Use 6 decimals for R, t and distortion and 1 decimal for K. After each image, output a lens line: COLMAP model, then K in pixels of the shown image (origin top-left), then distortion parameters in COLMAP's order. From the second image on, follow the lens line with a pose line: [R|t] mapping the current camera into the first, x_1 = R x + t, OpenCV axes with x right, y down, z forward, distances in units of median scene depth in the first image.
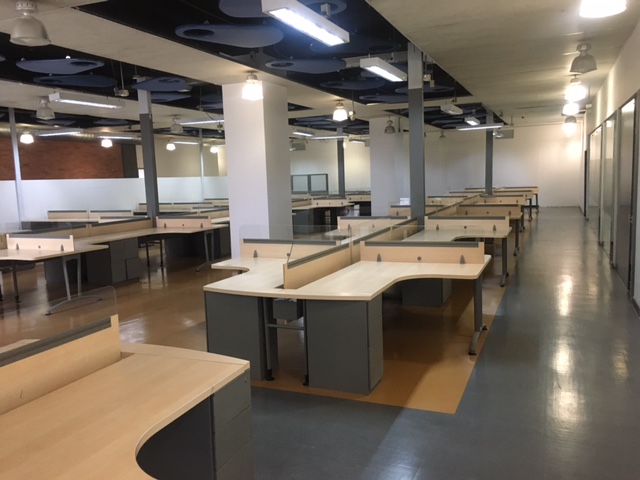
lens RADIAL K [[543.1, 0, 317.8], [0, 543.1, 233.7], [0, 0, 1]] dist [0.065090, -0.069010]
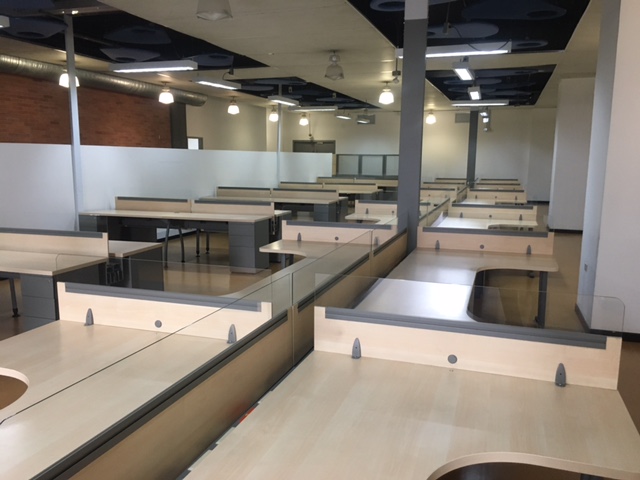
lens RADIAL K [[543.1, 0, 320.1], [0, 543.1, 235.1], [0, 0, 1]] dist [0.065090, -0.069010]
pose [[0.995327, 0.030859, 0.091503, -0.331909], [-0.034214, 0.998790, 0.035333, -0.029777], [-0.090302, -0.038299, 0.995178, 0.380790]]
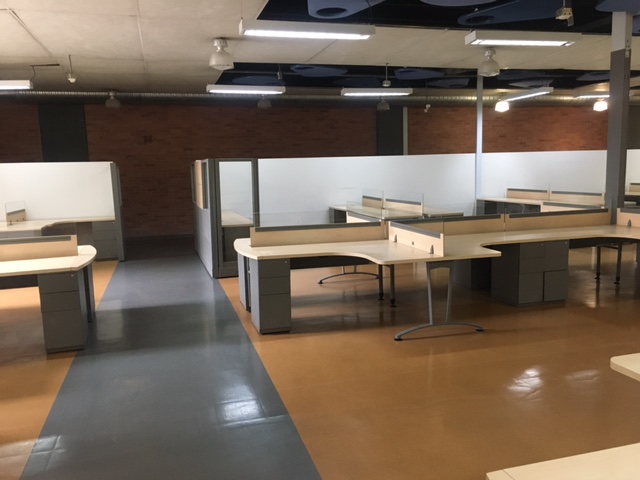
lens RADIAL K [[543.1, 0, 322.9], [0, 543.1, 239.2], [0, 0, 1]] dist [0.065090, -0.069010]
pose [[0.636875, 0.123392, -0.761028, -0.009630], [-0.077486, 0.992356, 0.096054, -0.023727], [0.767063, -0.002206, 0.641568, 0.231435]]
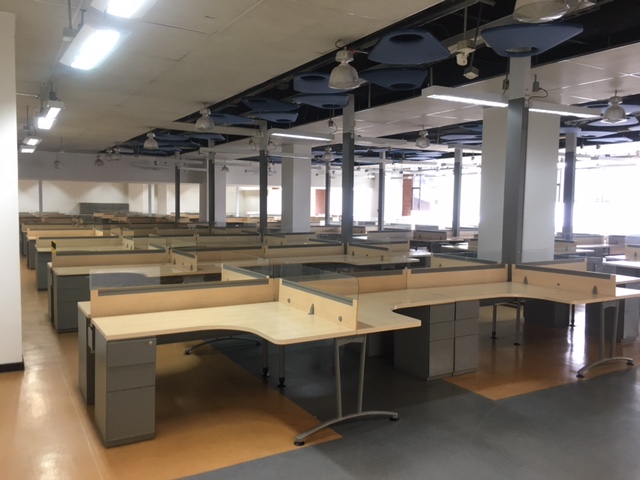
lens RADIAL K [[543.1, 0, 314.5], [0, 543.1, 235.6], [0, 0, 1]] dist [0.065090, -0.069010]
pose [[0.803476, 0.071445, -0.591035, -0.087144], [-0.097525, 0.995157, -0.012282, -0.026198], [0.587295, 0.067509, 0.806553, 0.280756]]
